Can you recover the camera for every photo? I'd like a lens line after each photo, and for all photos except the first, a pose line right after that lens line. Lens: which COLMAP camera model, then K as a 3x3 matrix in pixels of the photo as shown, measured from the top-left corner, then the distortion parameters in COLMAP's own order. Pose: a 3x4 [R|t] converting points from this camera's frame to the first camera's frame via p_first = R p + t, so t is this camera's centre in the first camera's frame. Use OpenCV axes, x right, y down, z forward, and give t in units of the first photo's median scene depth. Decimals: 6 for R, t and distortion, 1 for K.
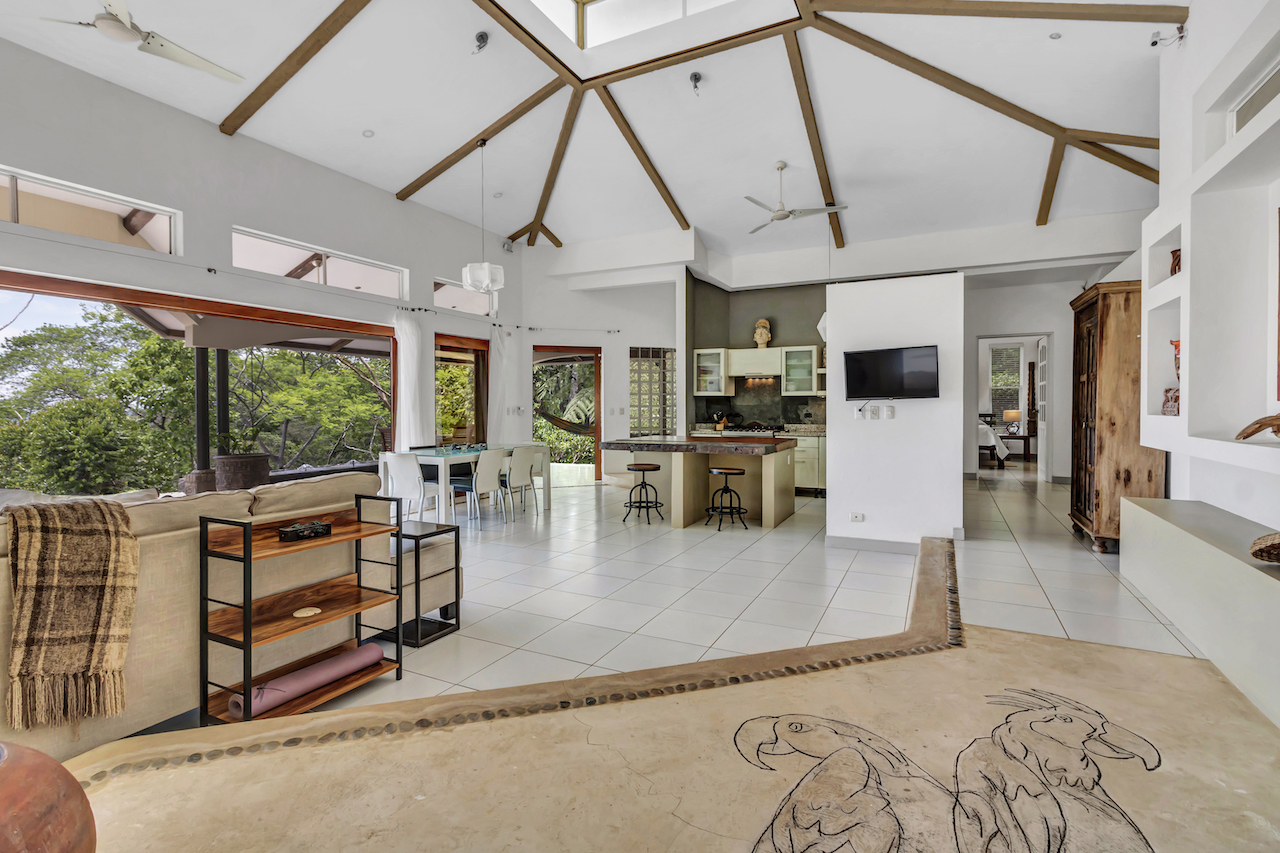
lens RADIAL K [[596.7, 0, 637.7], [0, 596.7, 411.1], [0, 0, 1]] dist [0.000655, -0.000125]
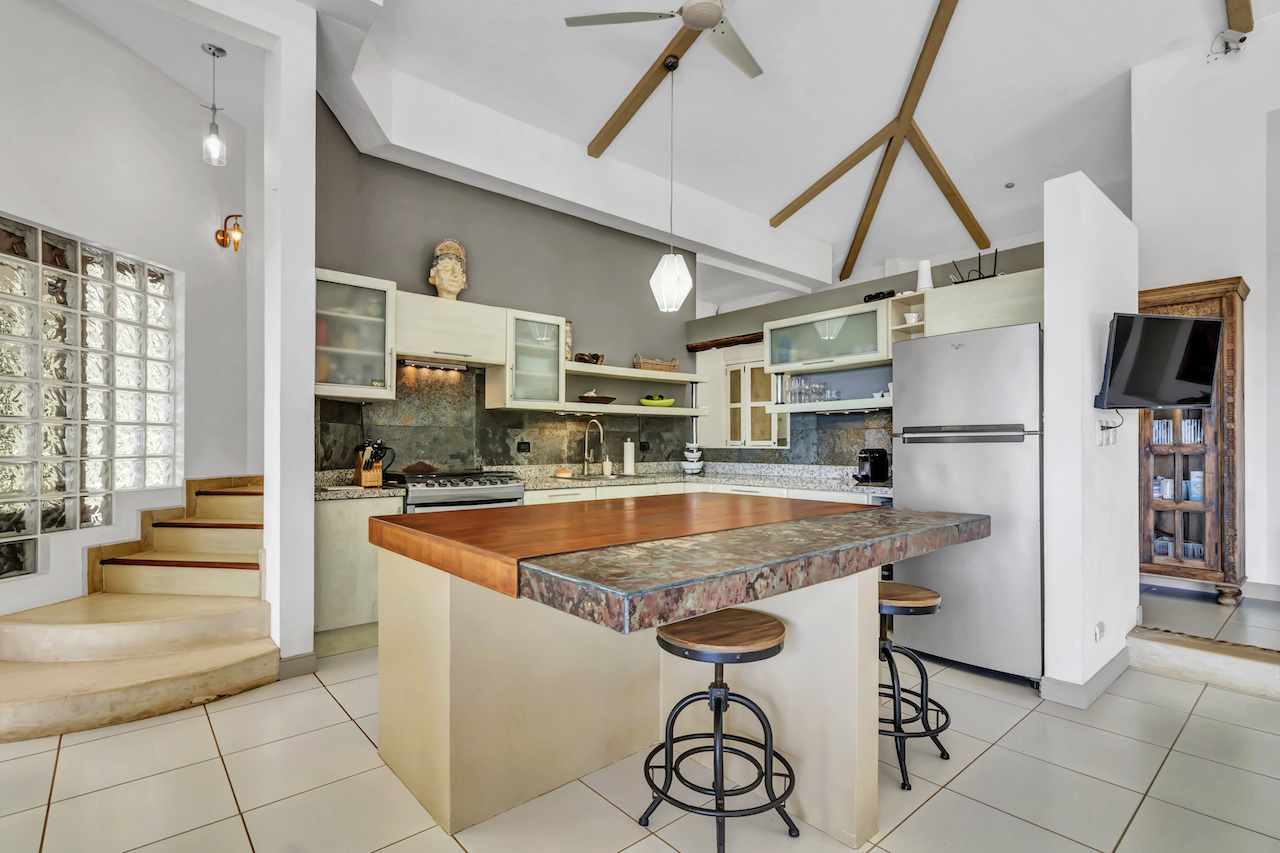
lens RADIAL K [[606.6, 0, 640.0], [0, 606.6, 426.5], [0, 0, 1]] dist [0.000382, -0.000014]
pose [[0.378940, 0.011569, 0.925349, -0.166705], [0.002243, 0.999907, -0.013420, -0.003871], [-0.925418, 0.007161, 0.378879, 0.692992]]
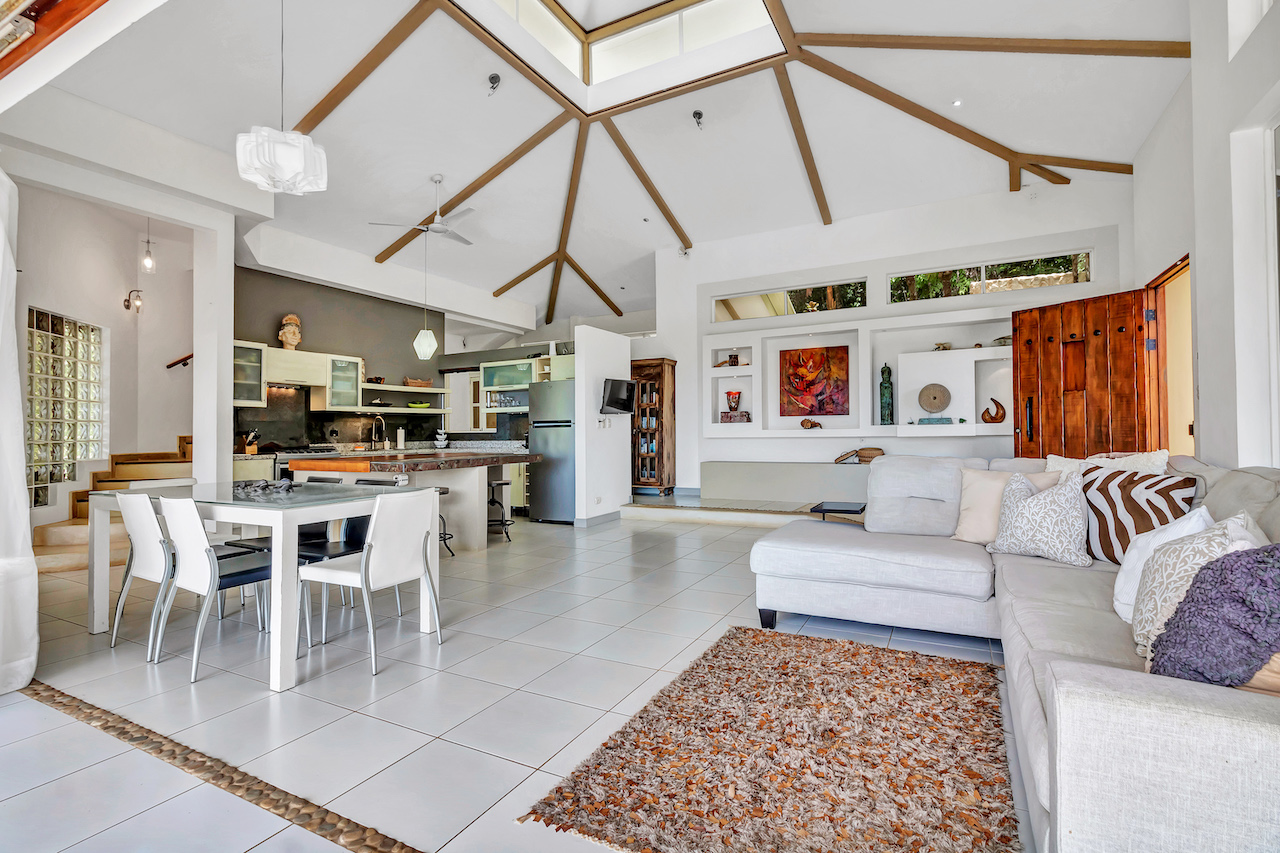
lens RADIAL K [[596.7, 0, 637.7], [0, 596.7, 411.1], [0, 0, 1]] dist [0.000655, -0.000125]
pose [[0.020900, 0.018801, 0.999605, -0.583865], [0.009521, 0.999774, -0.019003, -0.004497], [-0.999736, 0.009914, 0.020717, 0.522158]]
